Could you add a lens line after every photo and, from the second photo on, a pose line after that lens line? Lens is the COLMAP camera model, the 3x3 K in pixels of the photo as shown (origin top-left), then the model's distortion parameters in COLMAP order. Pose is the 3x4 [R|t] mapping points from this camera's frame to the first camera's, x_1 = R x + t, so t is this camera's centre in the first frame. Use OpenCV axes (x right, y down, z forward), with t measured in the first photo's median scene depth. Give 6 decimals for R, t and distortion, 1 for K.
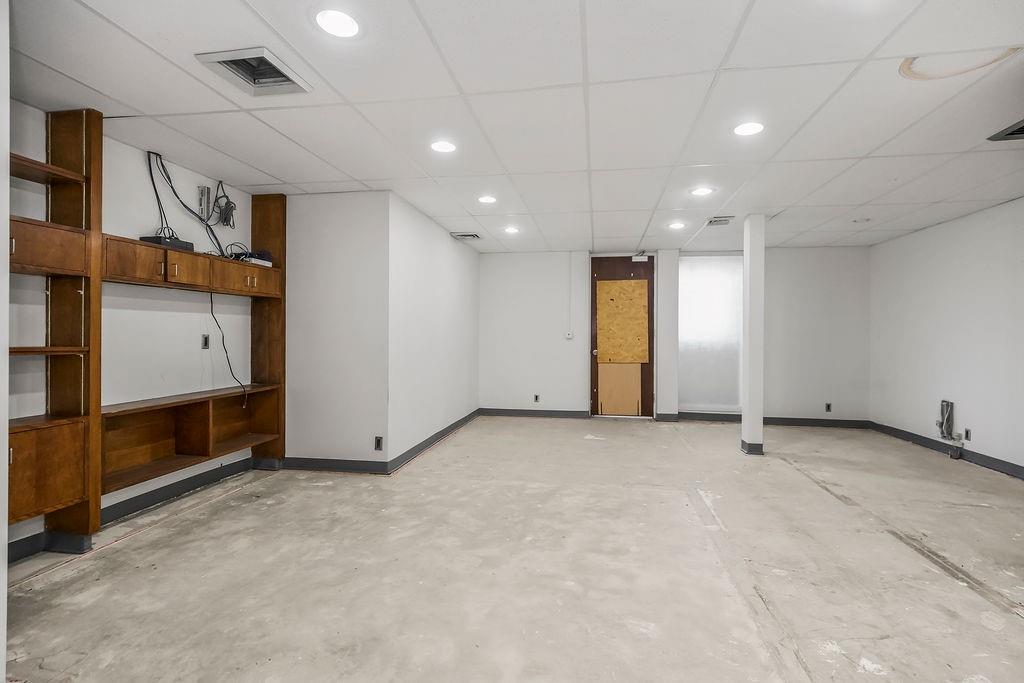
lens RADIAL K [[471.3, 0, 512.0], [0, 471.3, 341.5], [0, 0, 1]] dist [-0.003218, 0.000128]
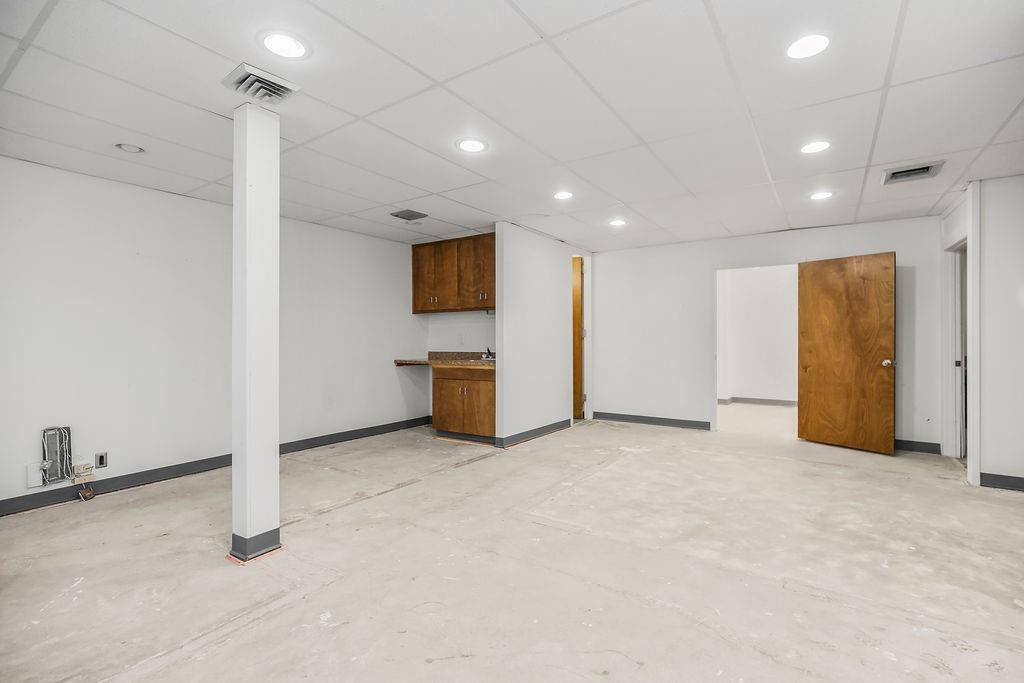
lens RADIAL K [[471.3, 0, 512.0], [0, 471.3, 341.5], [0, 0, 1]] dist [-0.003218, 0.000128]
pose [[-0.913840, -0.007049, 0.406013, 0.038303], [0.002597, 0.999727, 0.023202, -0.025138], [-0.406066, 0.022257, -0.913573, 2.106349]]
